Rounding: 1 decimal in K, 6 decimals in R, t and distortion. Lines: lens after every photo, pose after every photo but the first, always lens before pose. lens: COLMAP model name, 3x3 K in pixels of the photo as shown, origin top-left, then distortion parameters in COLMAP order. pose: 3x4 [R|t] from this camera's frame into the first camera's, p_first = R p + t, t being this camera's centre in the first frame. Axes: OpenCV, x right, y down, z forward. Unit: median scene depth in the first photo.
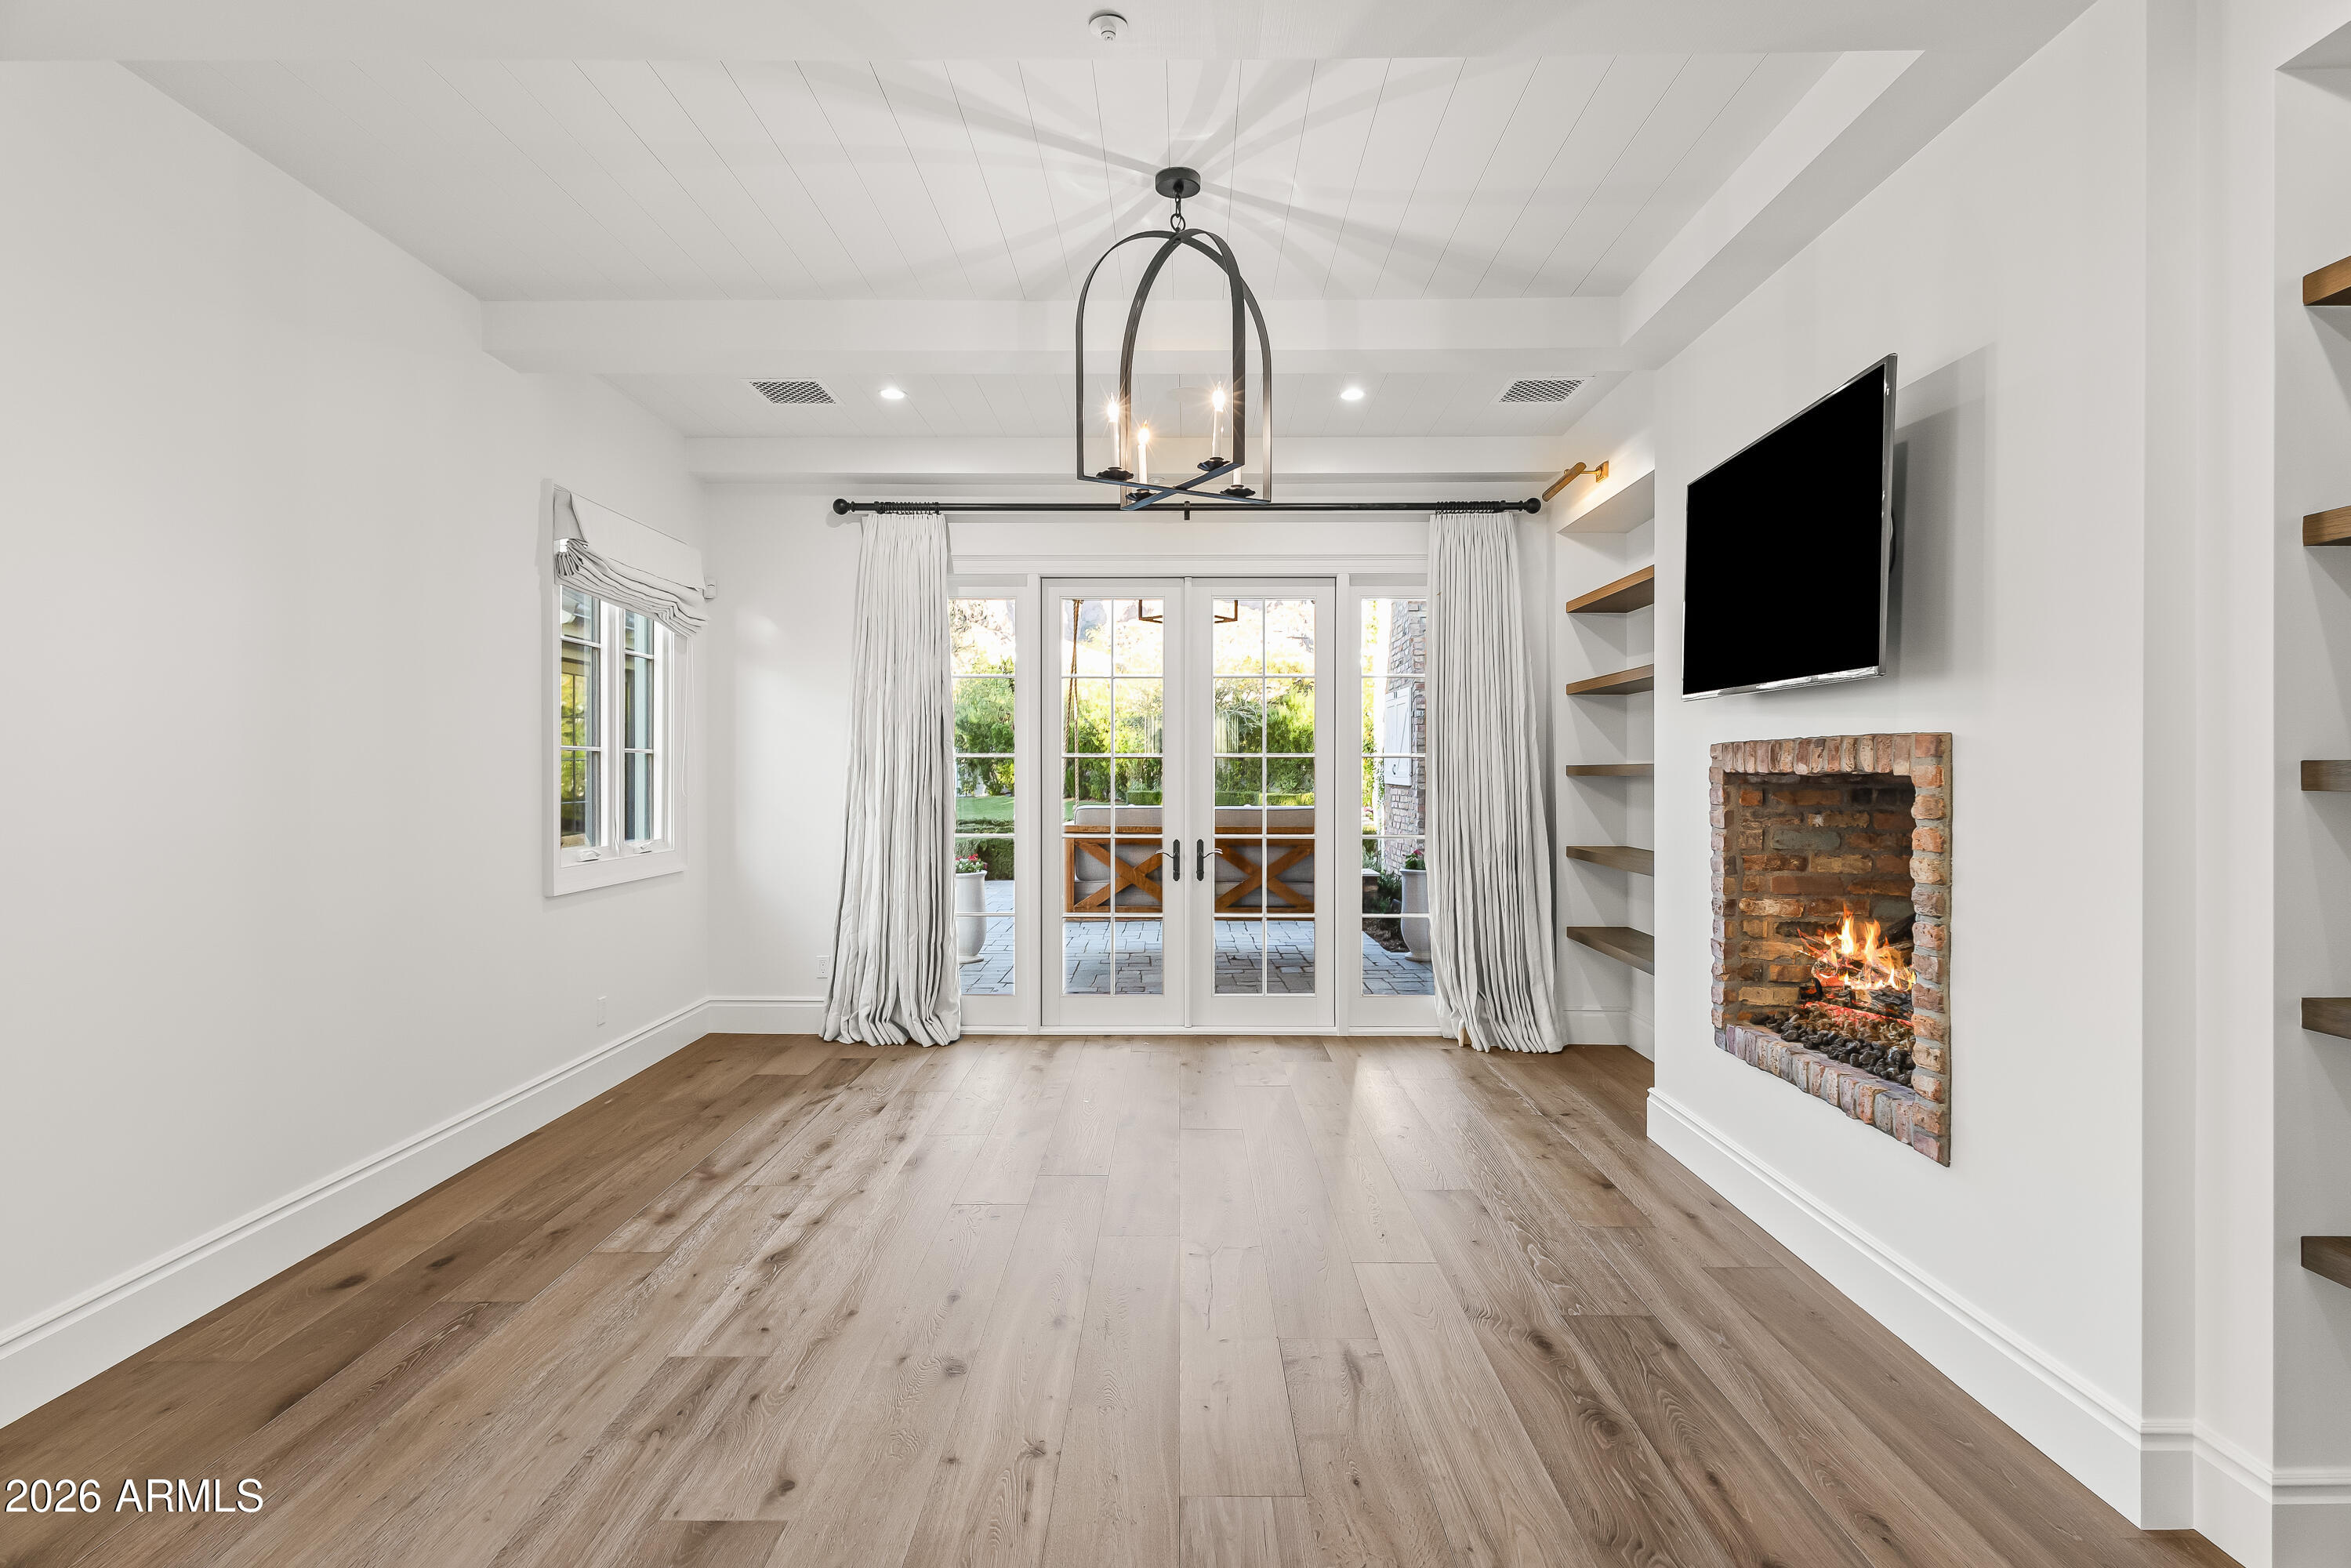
lens RADIAL K [[1117.0, 0, 1170.5], [0, 1117.0, 783.7], [0, 0, 1]] dist [0.003272, 0.000110]
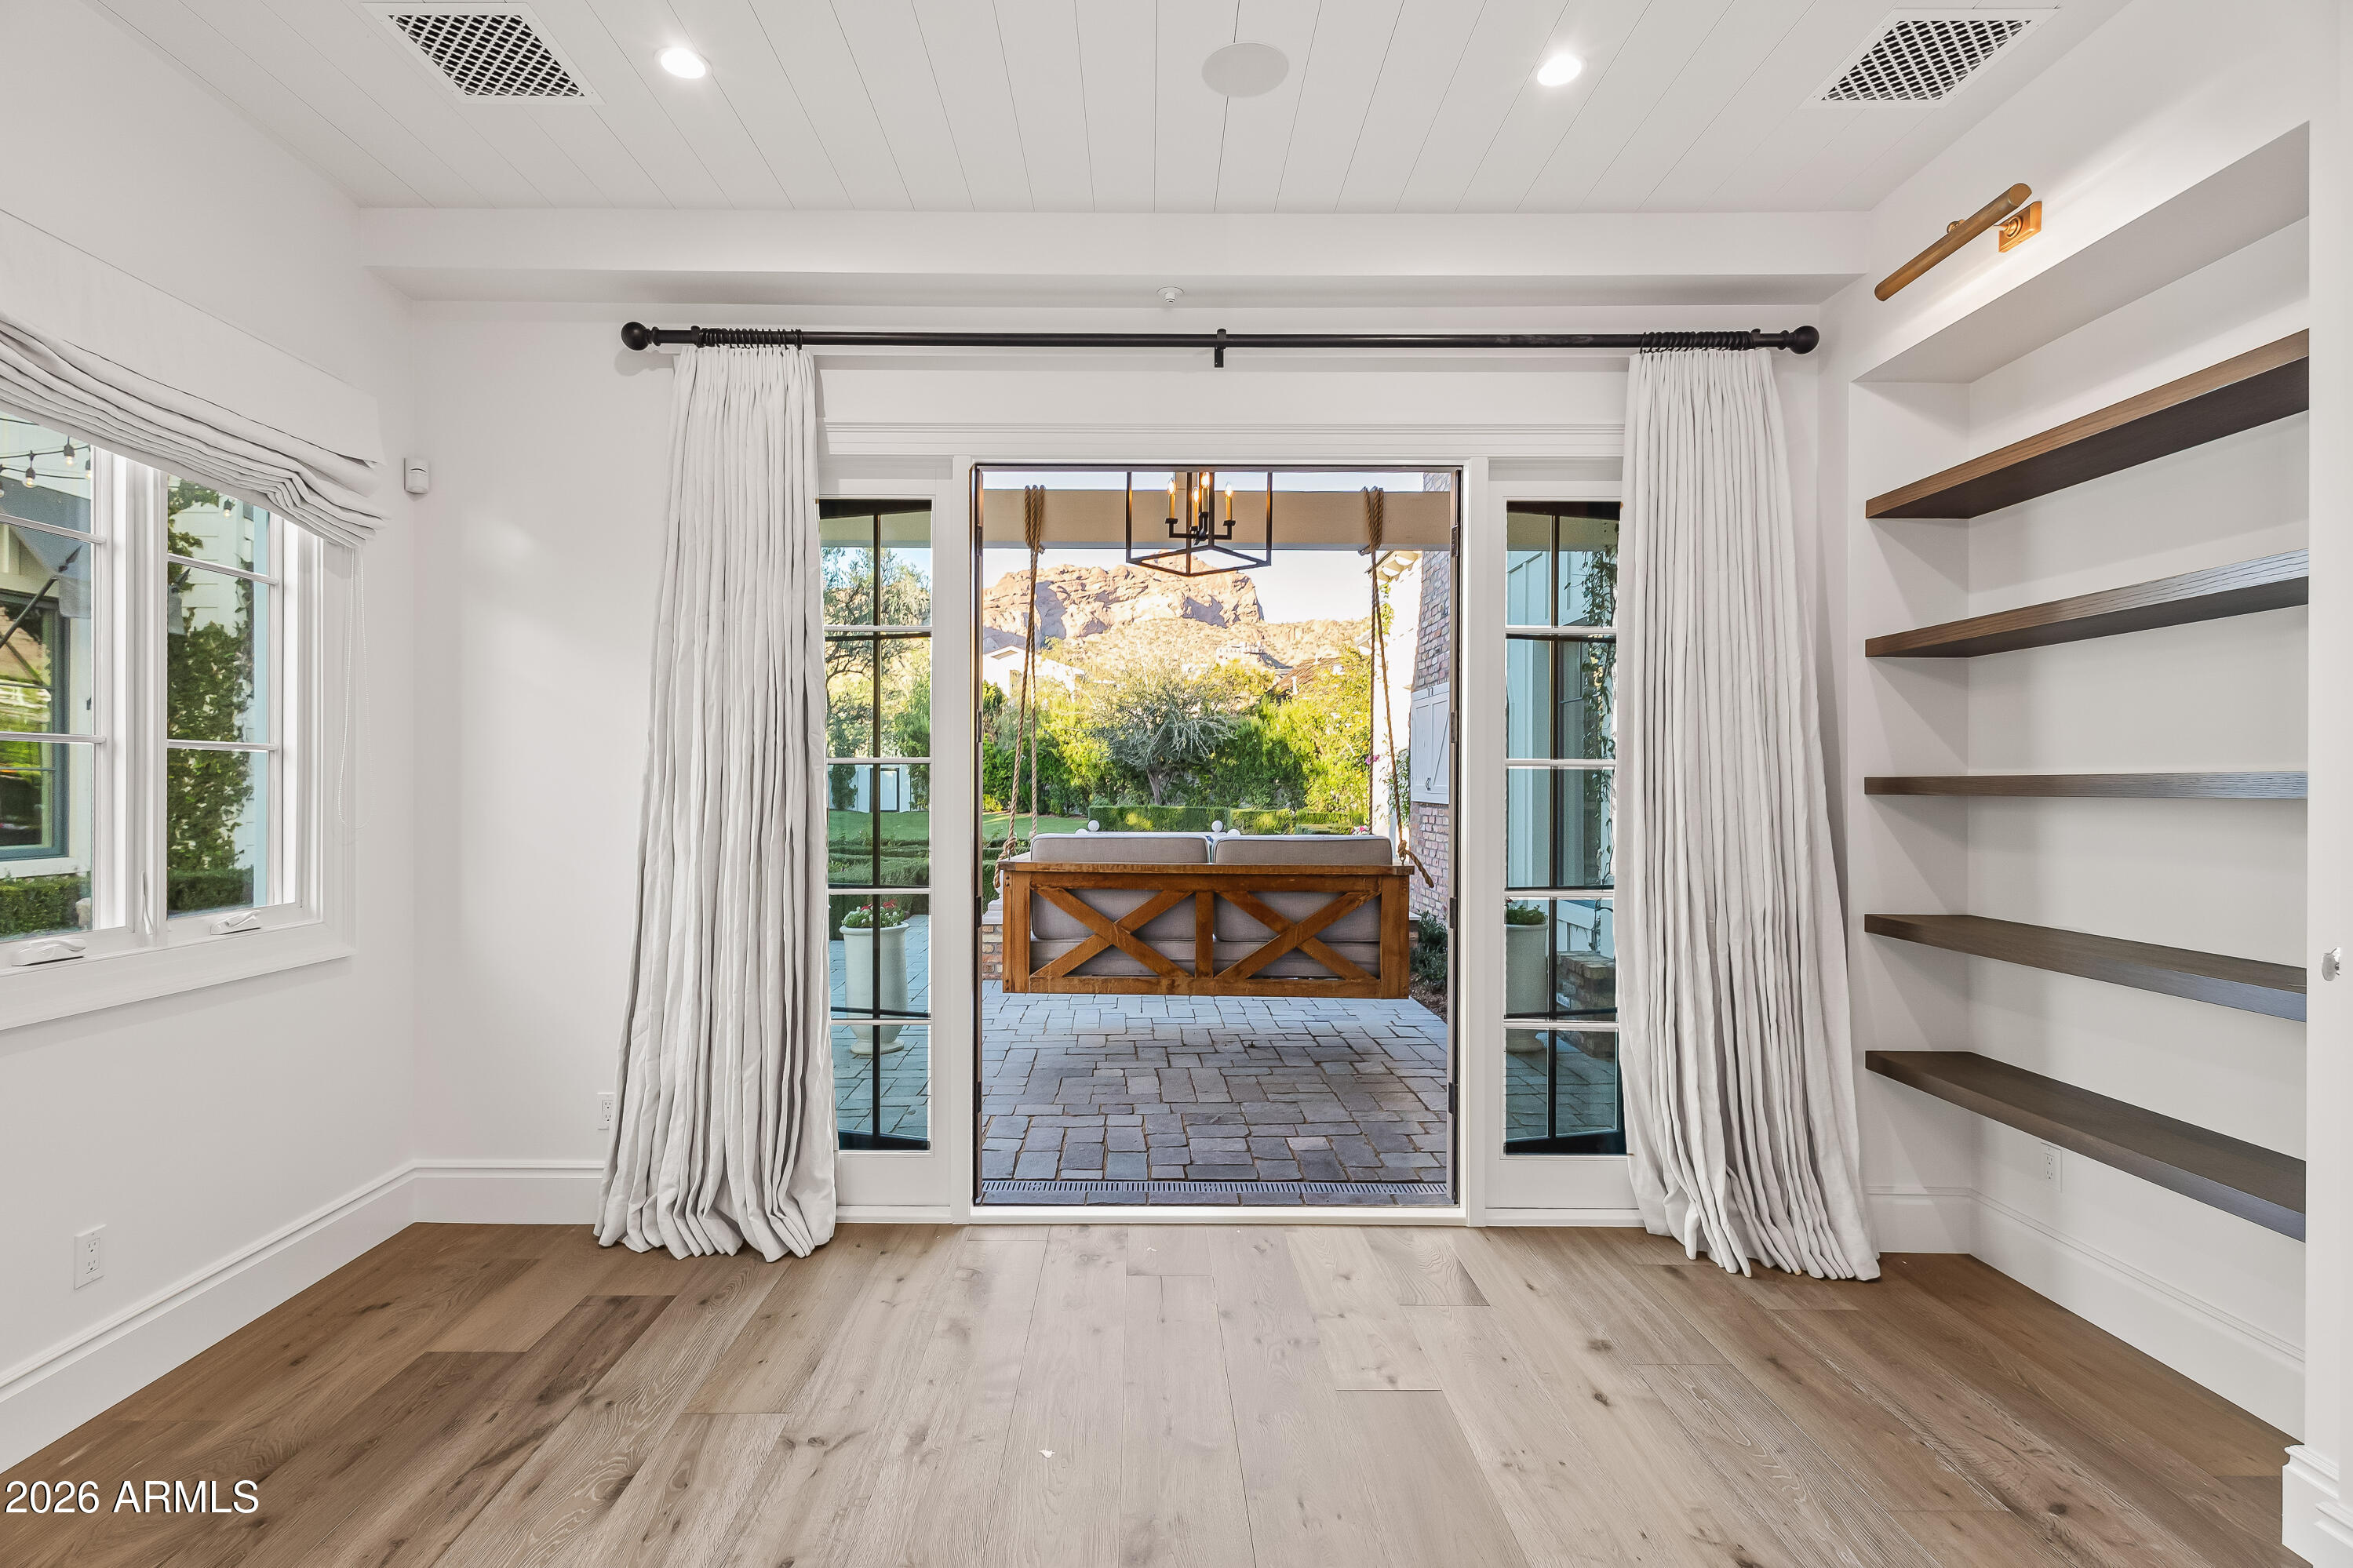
lens RADIAL K [[1112.3, 0, 1139.5], [0, 1112.3, 776.5], [0, 0, 1]] dist [-0.002272, -0.000555]
pose [[0.999958, 0.002163, 0.008930, -0.034071], [-0.001995, 0.999823, -0.018701, -0.004803], [-0.008969, 0.018682, 0.999785, 0.423227]]
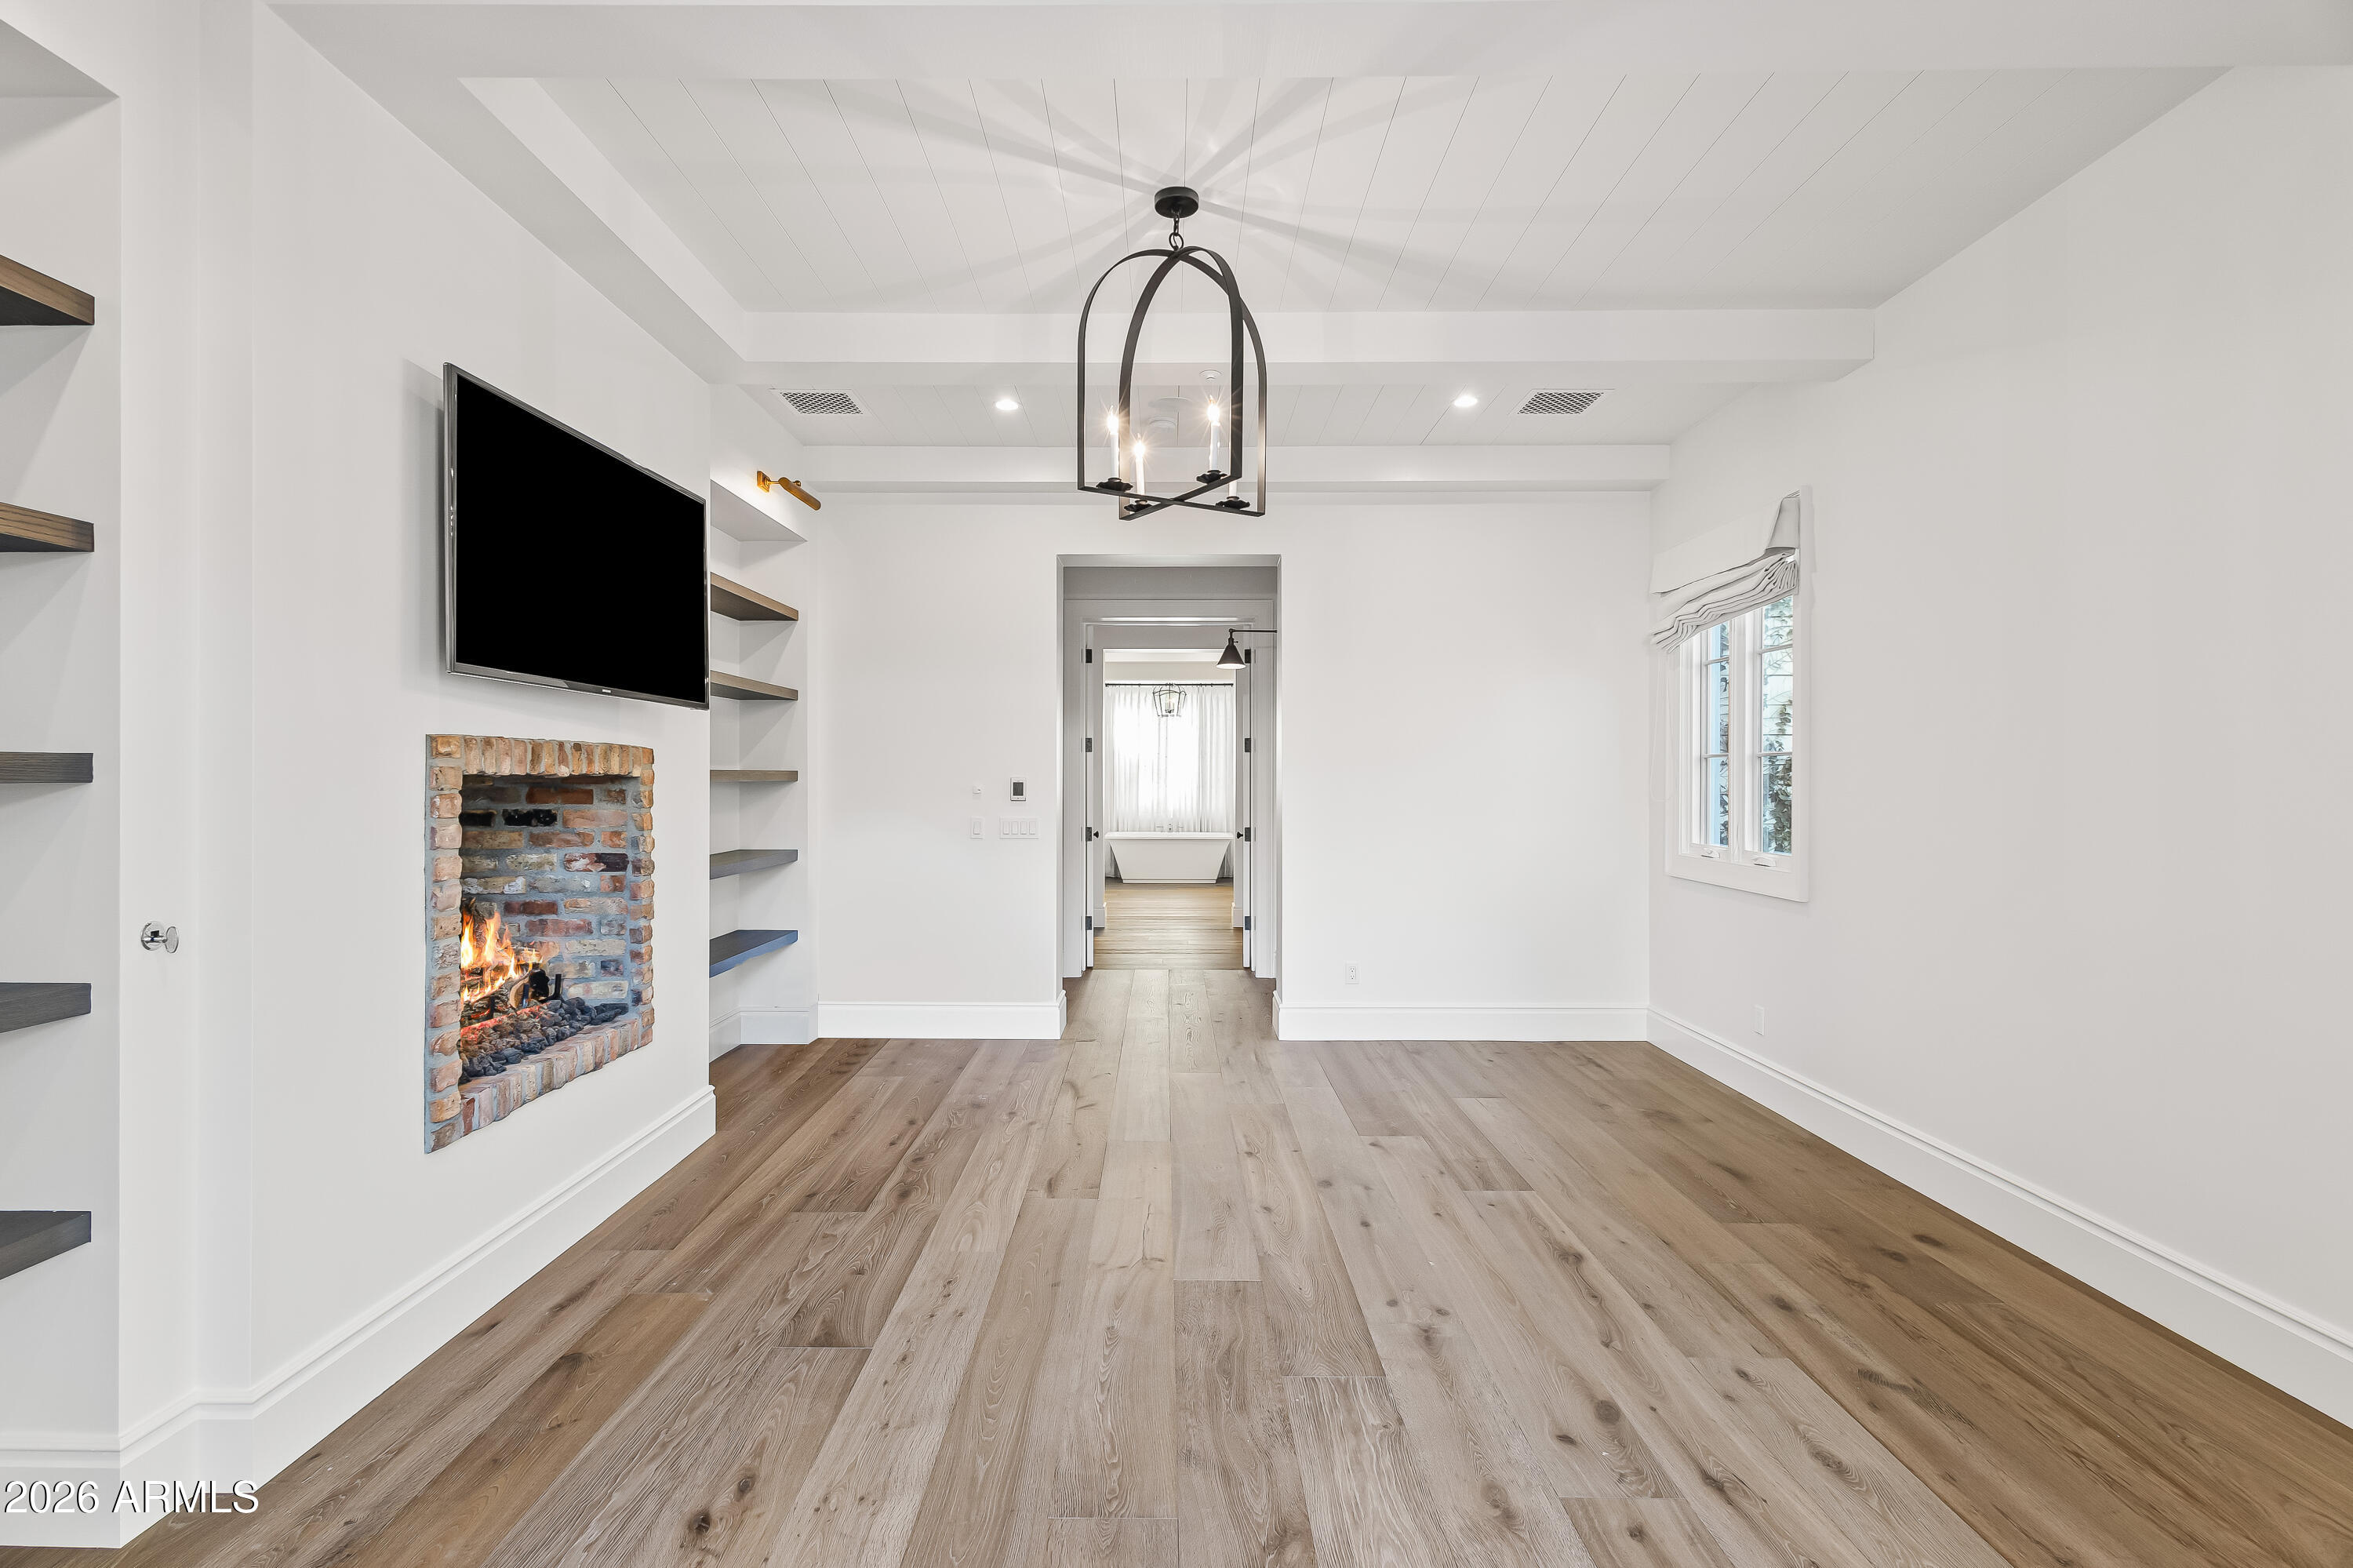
lens RADIAL K [[1118.0, 0, 1171.5], [0, 1118.0, 783.7], [0, 0, 1]] dist [0.003272, 0.000110]
pose [[-0.999893, -0.001276, -0.014595, 0.014594], [-0.001530, 0.999848, 0.017379, -0.011594], [0.014570, 0.017400, -0.999742, 1.164996]]
